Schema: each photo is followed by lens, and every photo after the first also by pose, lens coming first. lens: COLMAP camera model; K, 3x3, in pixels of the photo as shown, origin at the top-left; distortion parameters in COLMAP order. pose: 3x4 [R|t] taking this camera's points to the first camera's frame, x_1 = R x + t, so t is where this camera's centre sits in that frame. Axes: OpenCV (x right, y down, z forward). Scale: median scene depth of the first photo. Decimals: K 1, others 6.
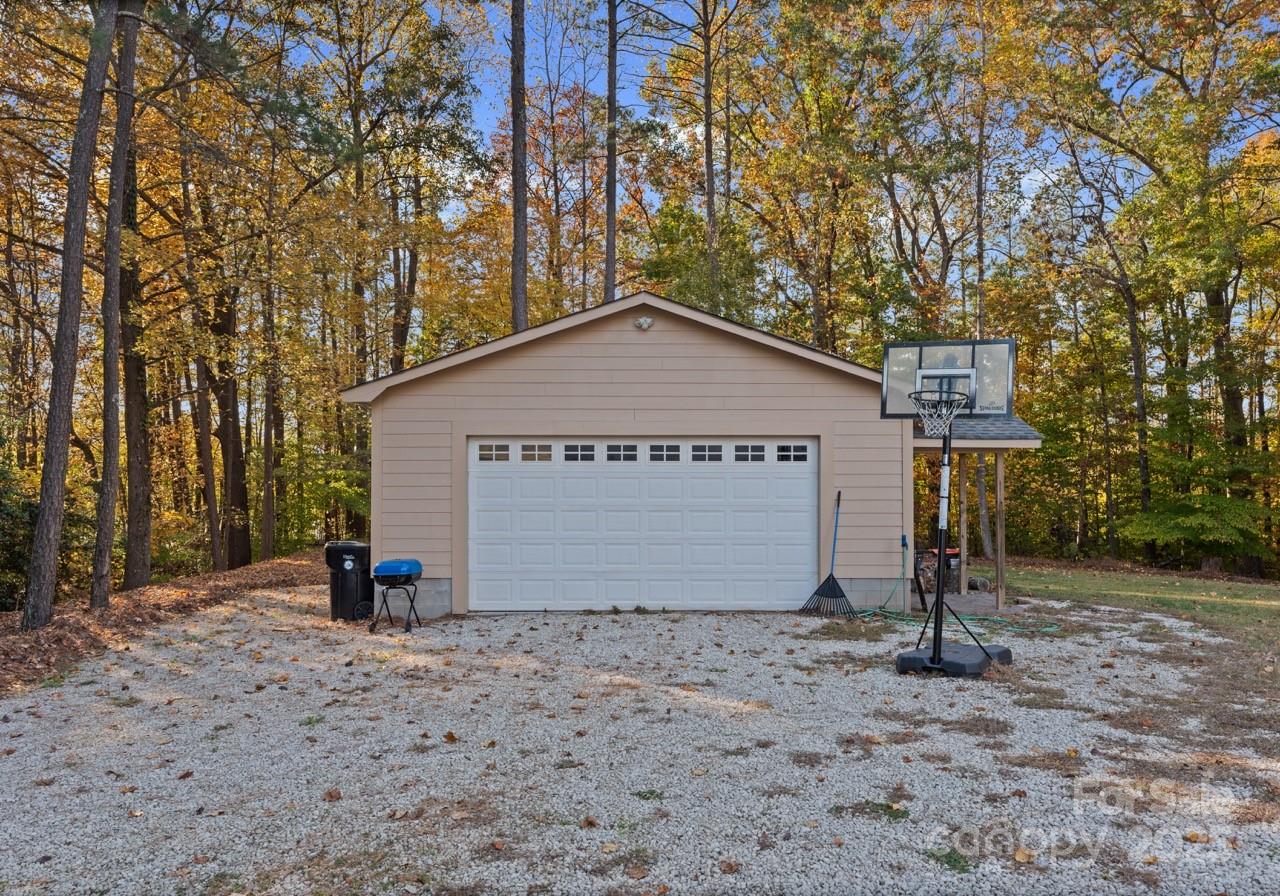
lens RADIAL K [[796.7, 0, 640.0], [0, 796.7, 448.0], [0, 0, 1]] dist [0.043229, 0.000552]
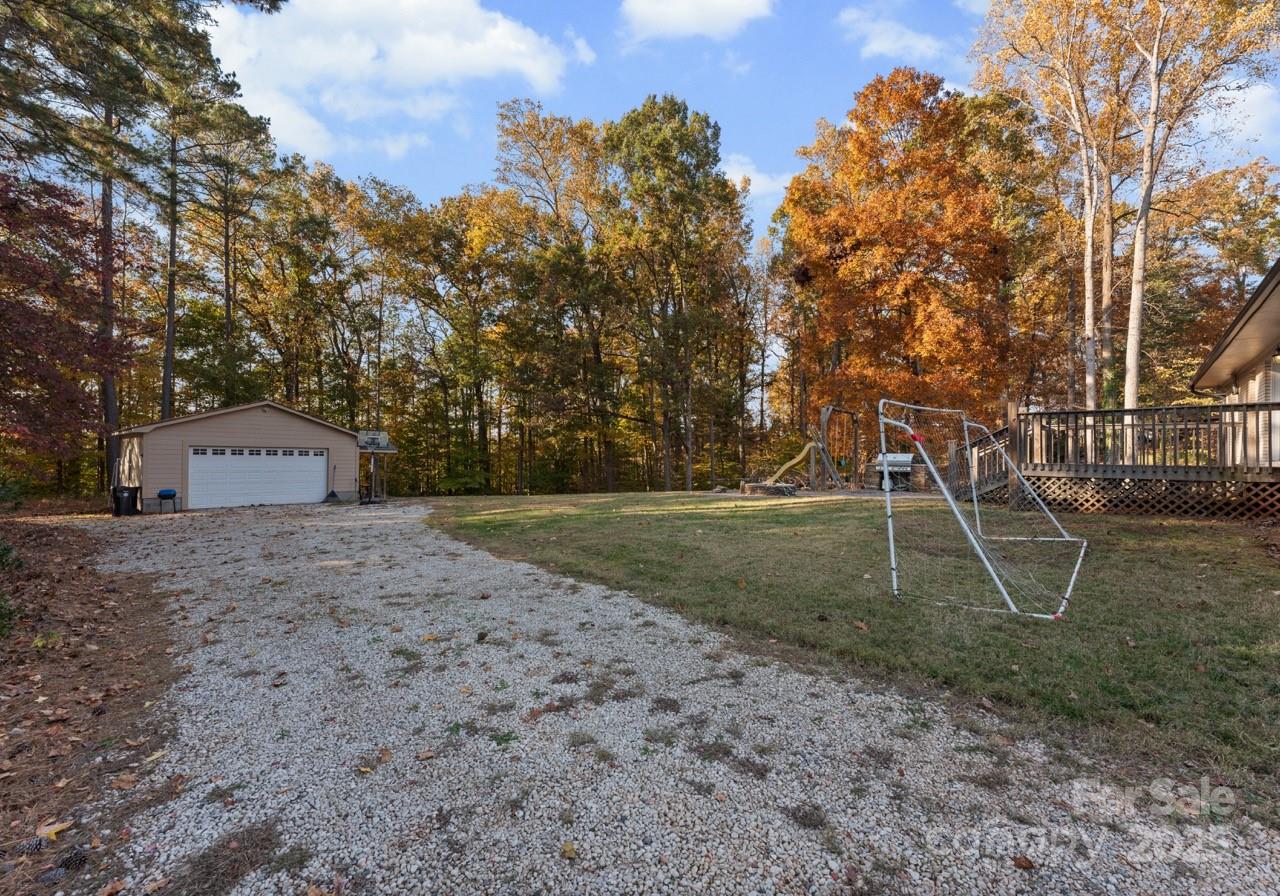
lens RADIAL K [[544.9, 0, 640.0], [0, 544.9, 448.0], [0, 0, 1]] dist [0.000959, 0.000074]
pose [[0.655819, 0.021793, 0.754603, -0.600129], [-0.022489, 0.999704, -0.009326, -0.023204], [-0.754583, -0.010854, 0.656115, -1.364759]]
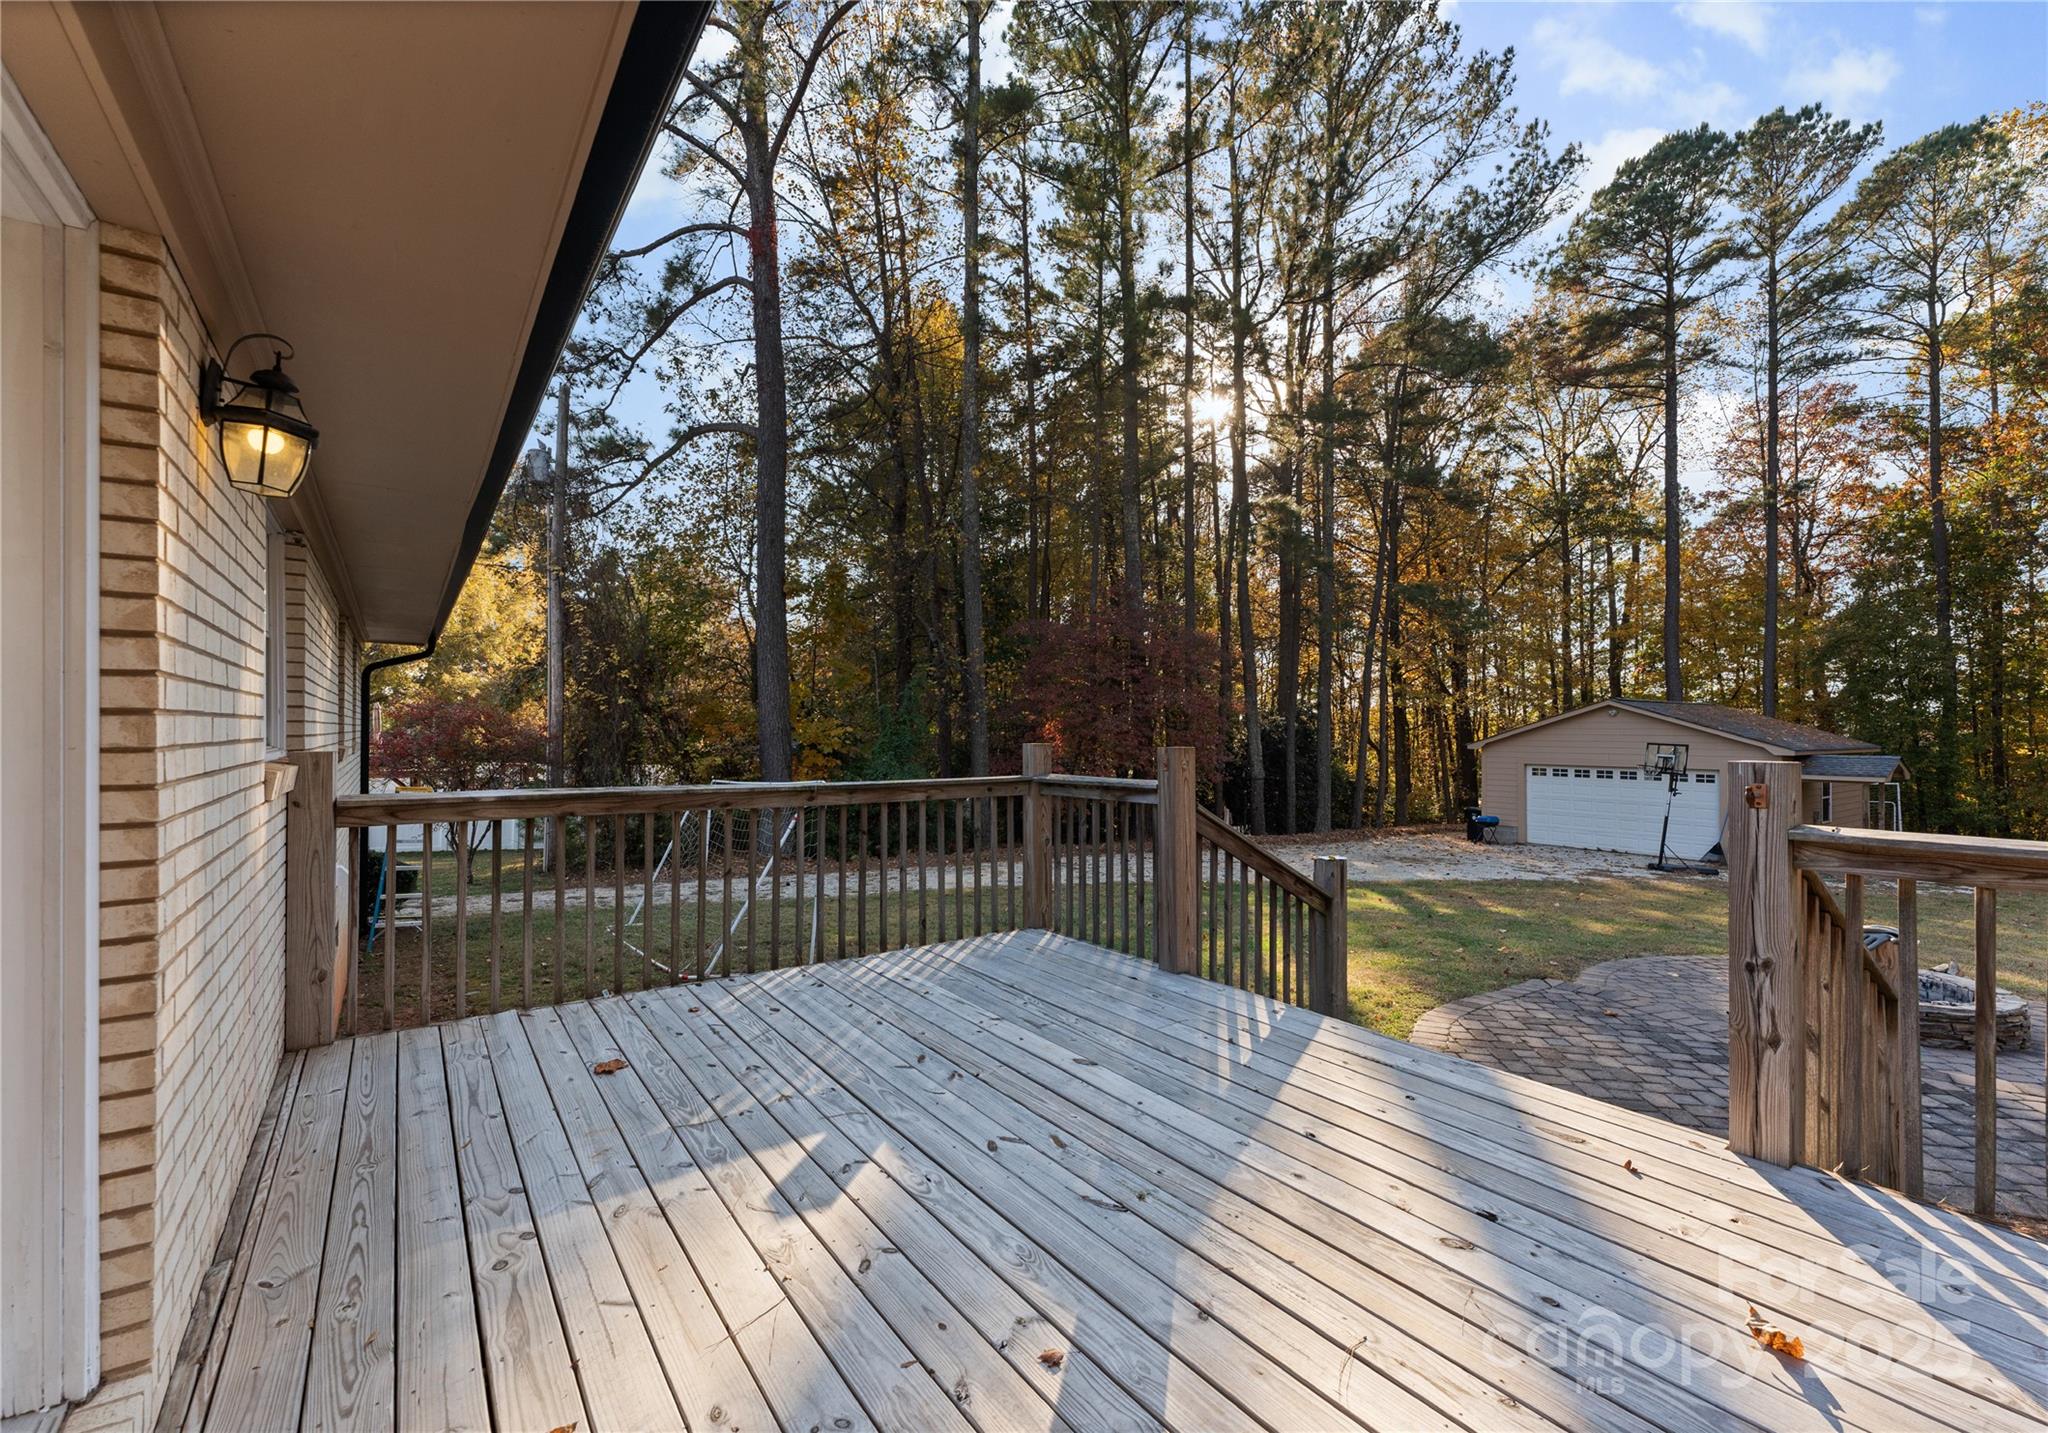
lens RADIAL K [[894.7, 0, 1024.0], [0, 894.7, 716.5], [0, 0, 1]] dist [0.000242, 0.000012]
pose [[0.564313, -0.008912, -0.825513, 1.029382], [0.007222, 0.999957, -0.005858, -0.139176], [0.825529, -0.002657, 0.564353, -1.523386]]
